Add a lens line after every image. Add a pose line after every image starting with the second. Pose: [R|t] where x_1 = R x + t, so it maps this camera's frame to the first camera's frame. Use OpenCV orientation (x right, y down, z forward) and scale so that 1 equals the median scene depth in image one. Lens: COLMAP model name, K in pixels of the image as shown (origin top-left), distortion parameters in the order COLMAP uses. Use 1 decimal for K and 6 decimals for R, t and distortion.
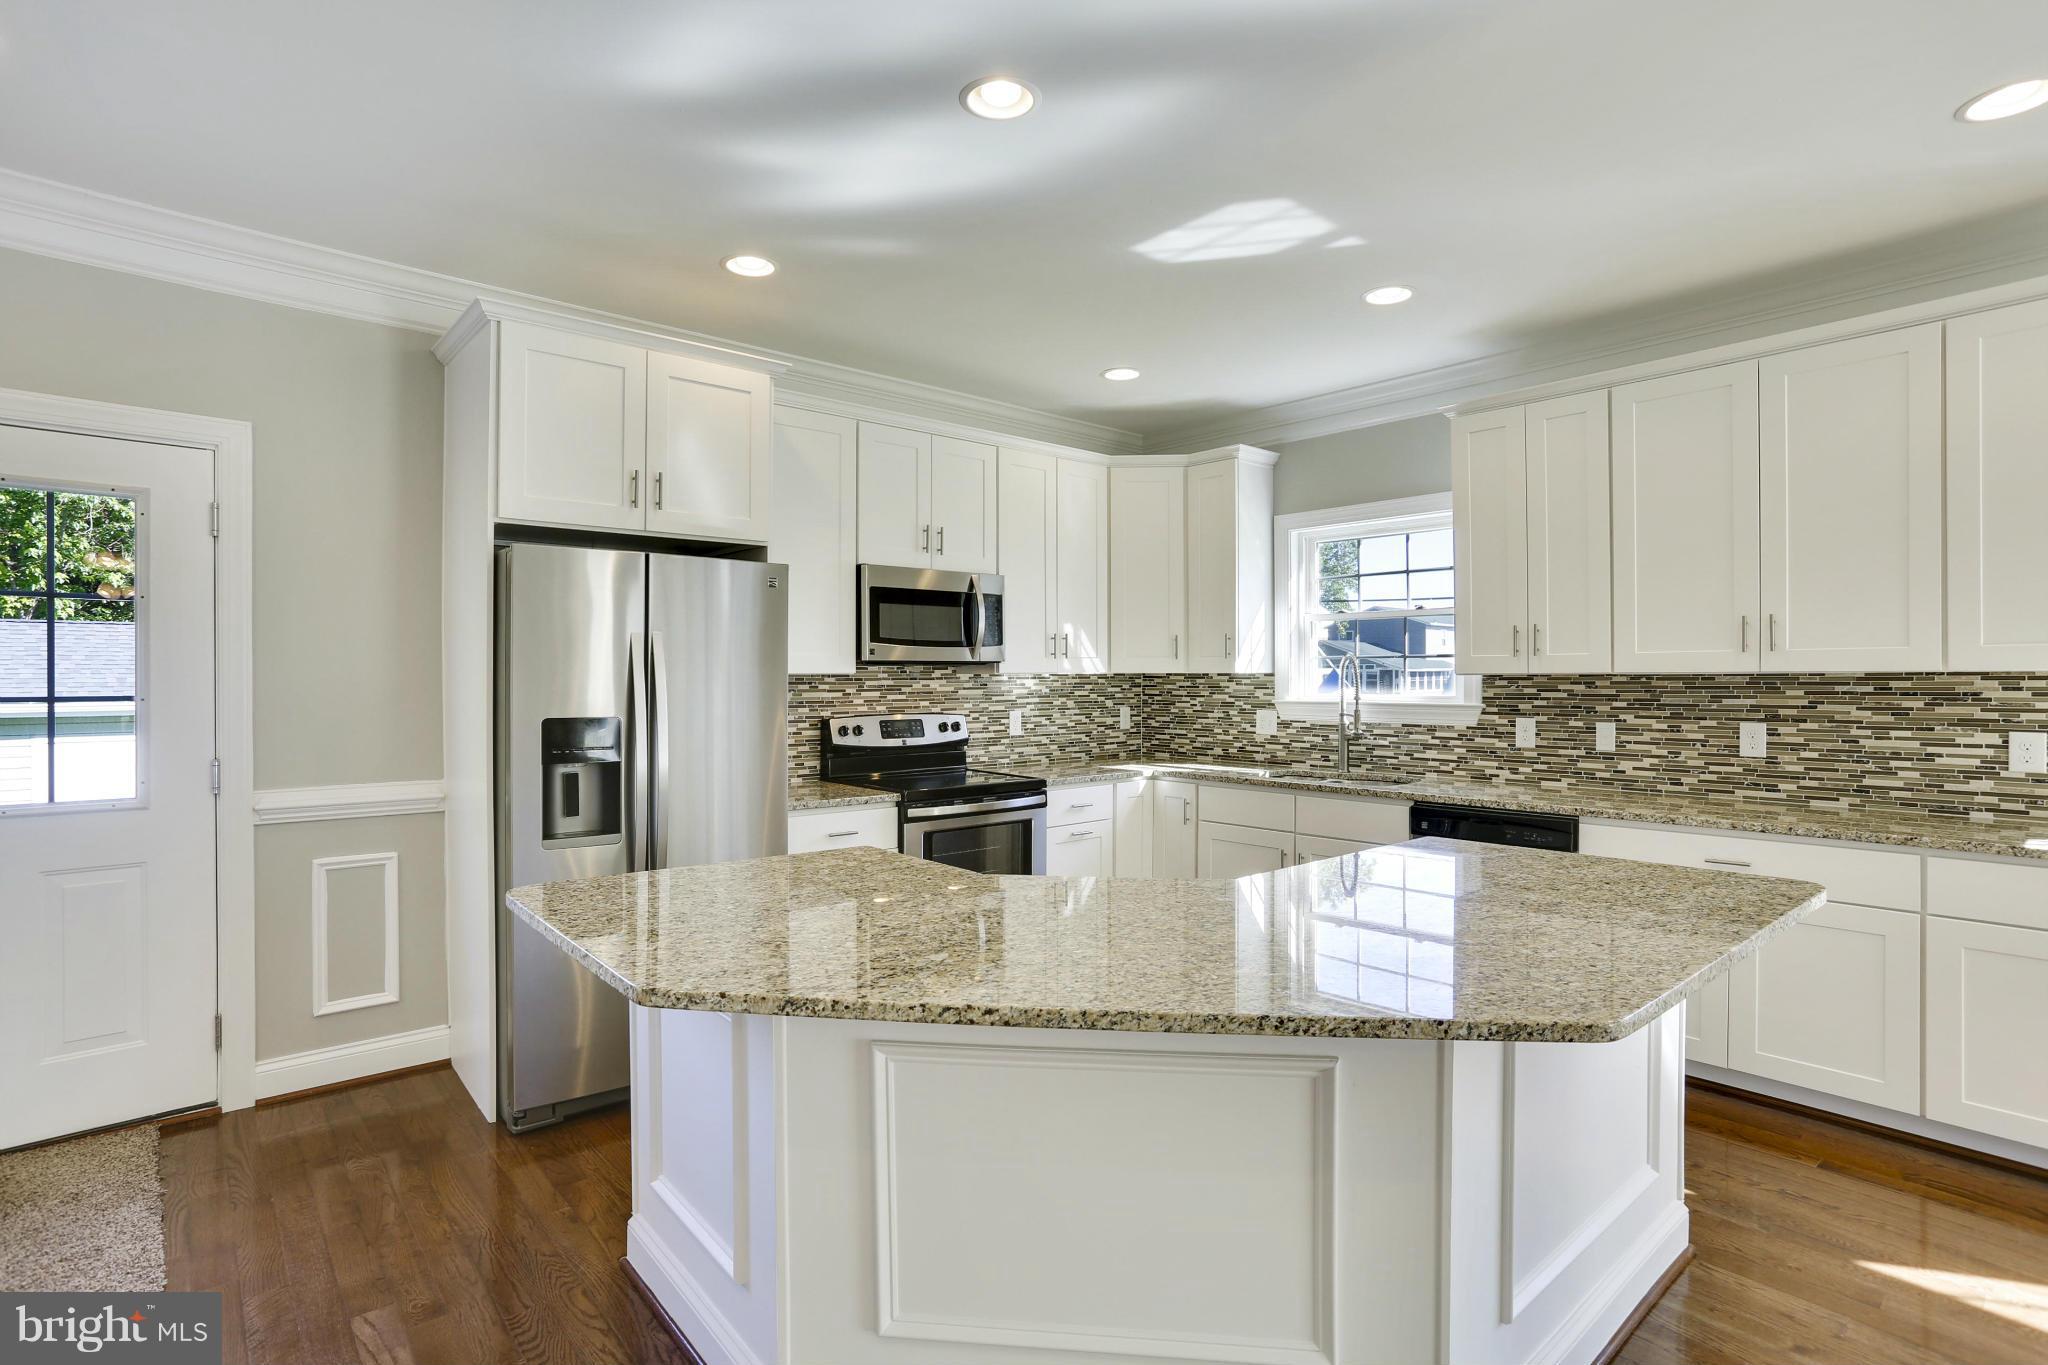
lens RADIAL K [[993.1, 0, 981.1], [0, 993.1, 678.9], [0, 0, 1]] dist [-0.094473, 0.043009]
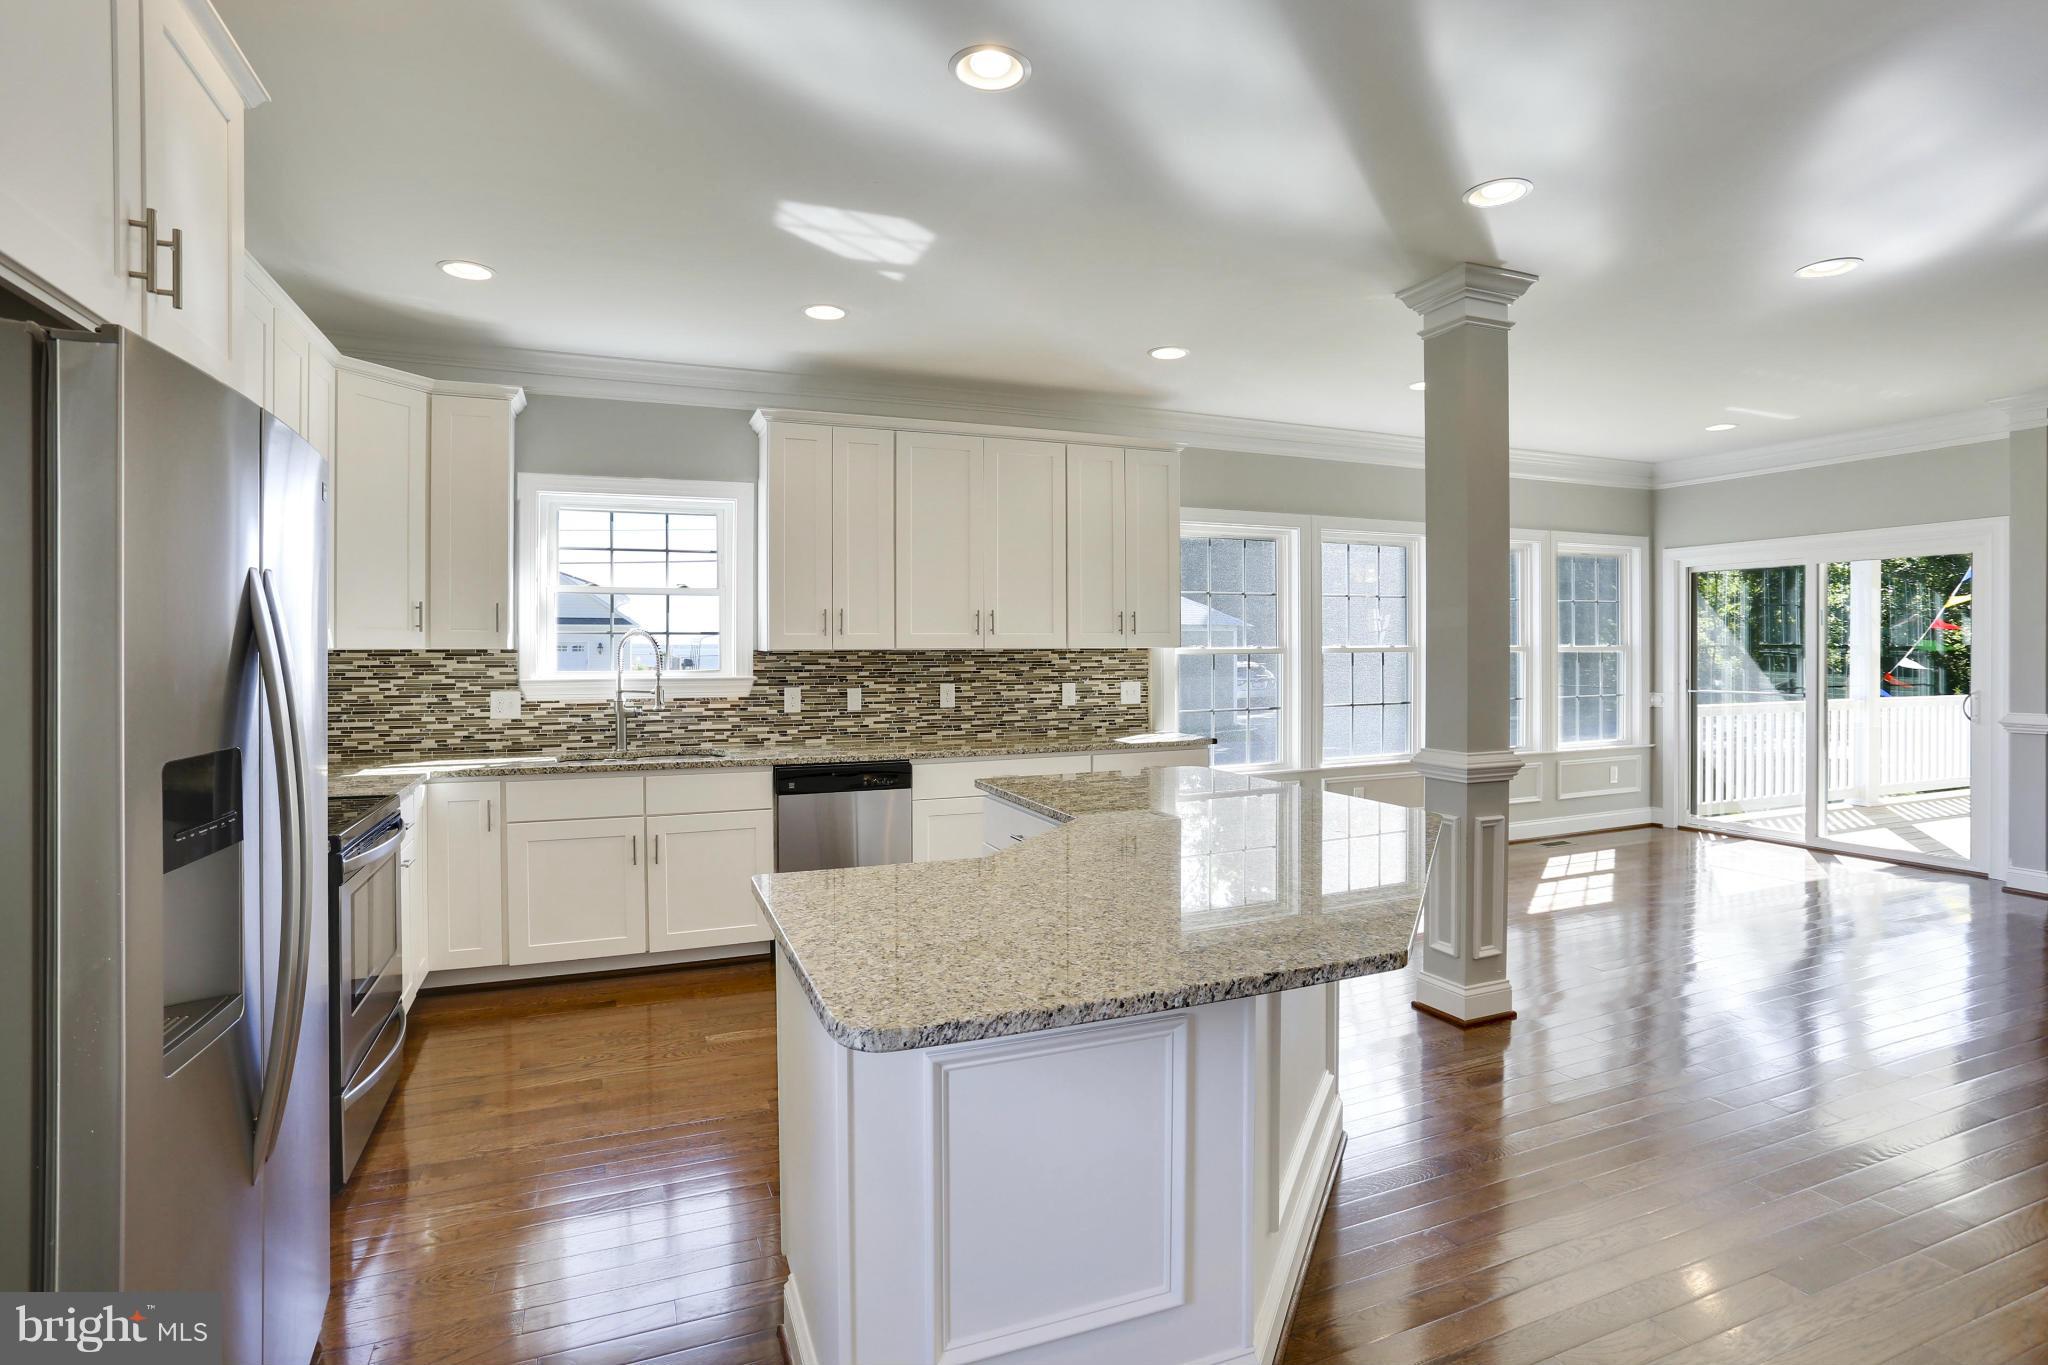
lens RADIAL K [[1009.0, 0, 1021.5], [0, 1009.0, 648.5], [0, 0, 1]] dist [-0.058097, -0.000066]
pose [[0.303969, 0.000907, 0.952681, -0.518427], [0.004916, 0.999985, -0.002521, -0.002662], [-0.952669, 0.005450, 0.303960, 0.361672]]
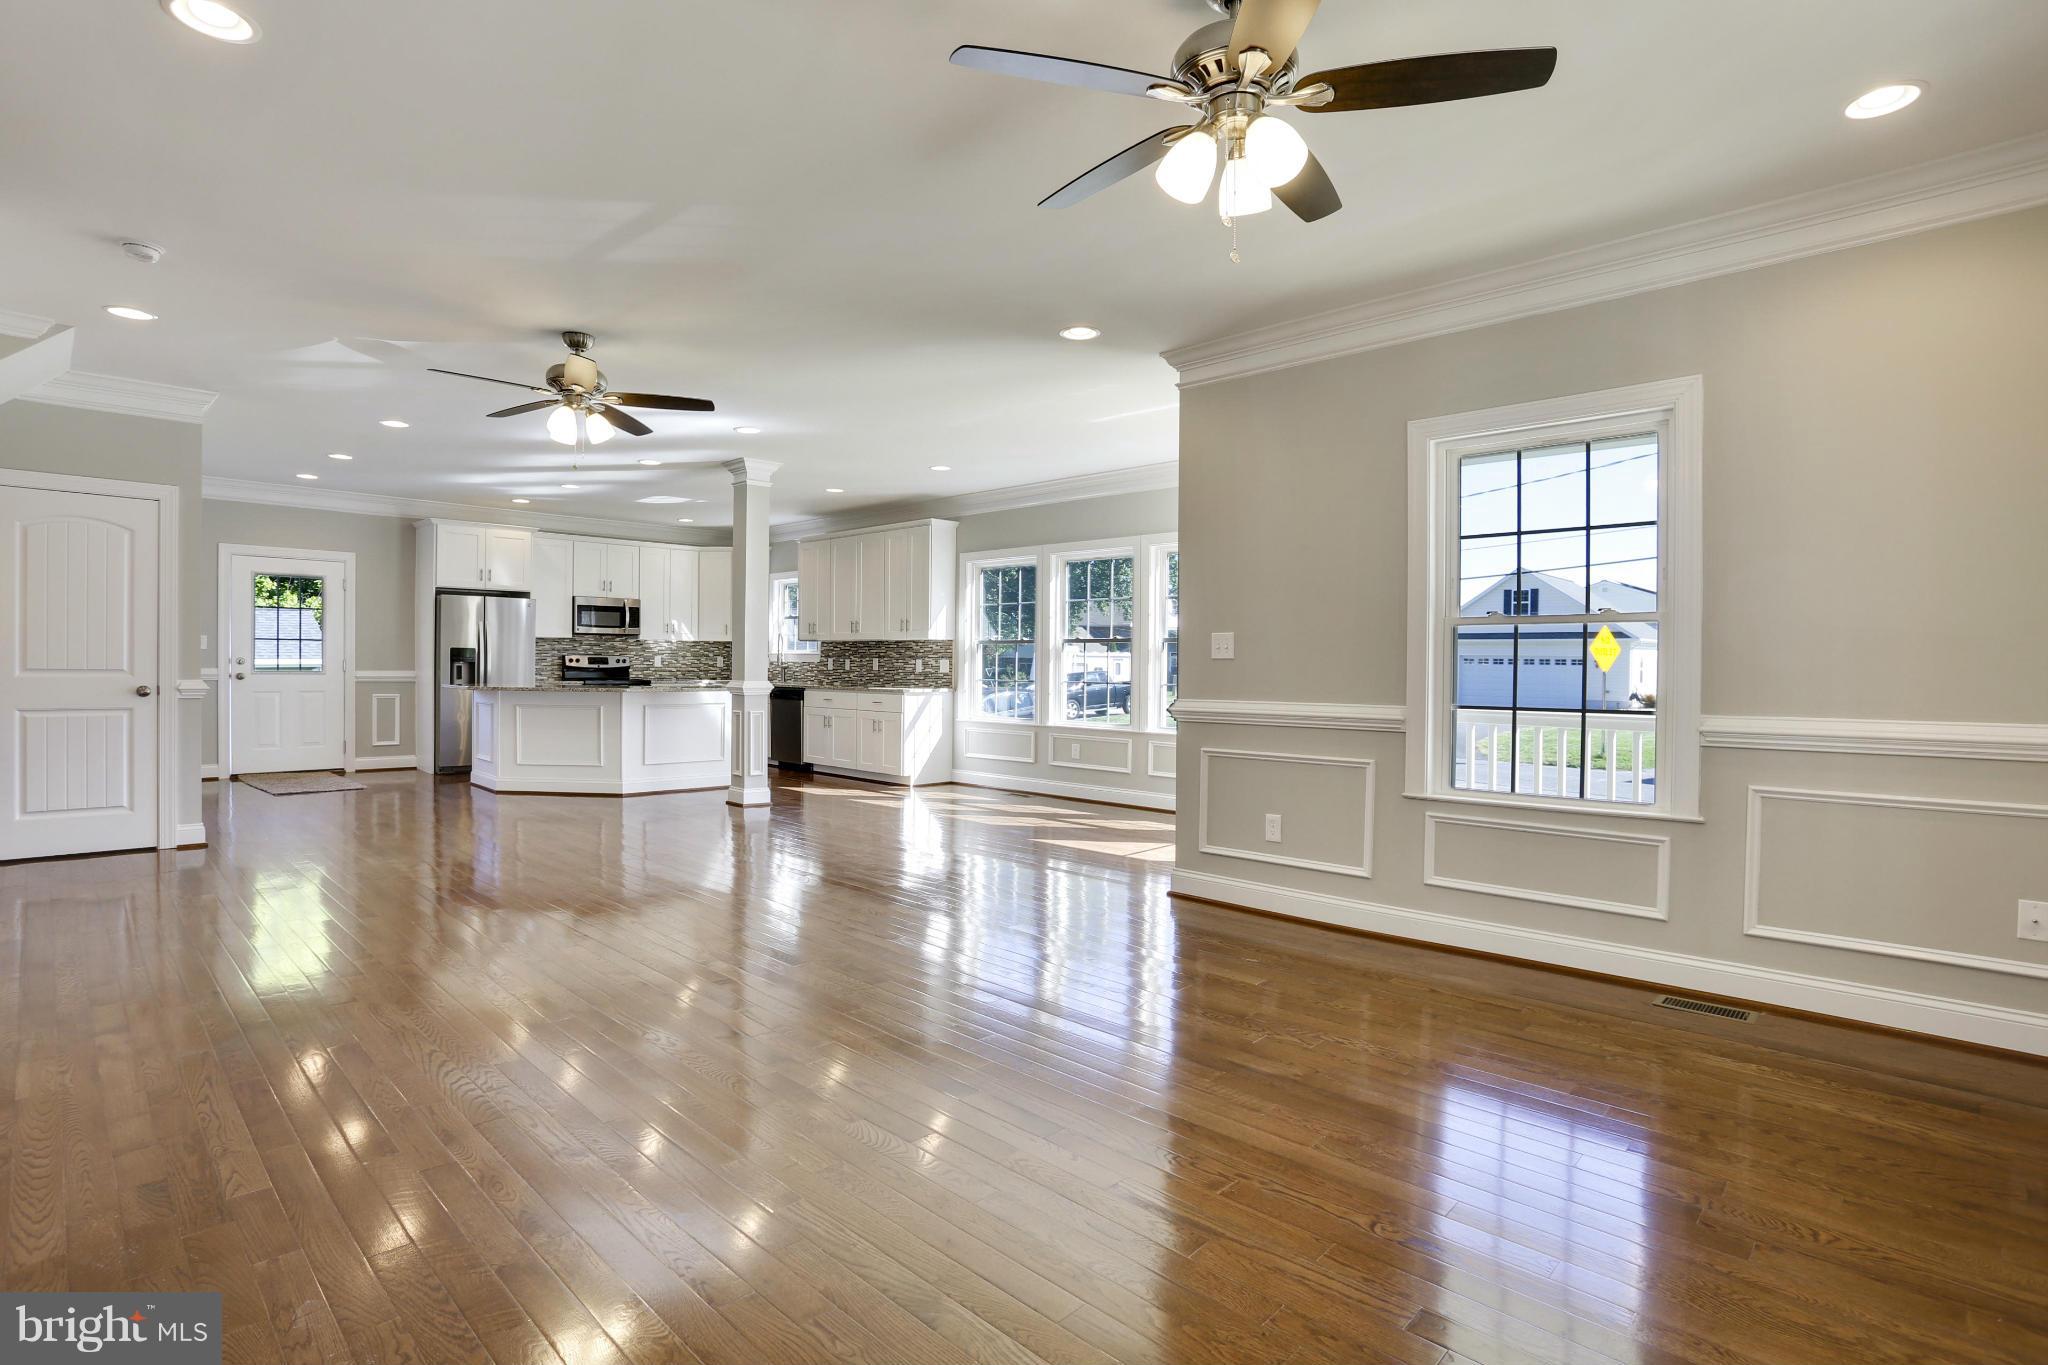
lens RADIAL K [[993.1, 0, 981.1], [0, 993.1, 678.9], [0, 0, 1]] dist [-0.094473, 0.043009]
pose [[0.996812, 0.012703, 0.078772, 0.756986], [-0.013956, 0.999784, 0.015384, 0.049035], [-0.078560, -0.016434, 0.996774, -1.684599]]
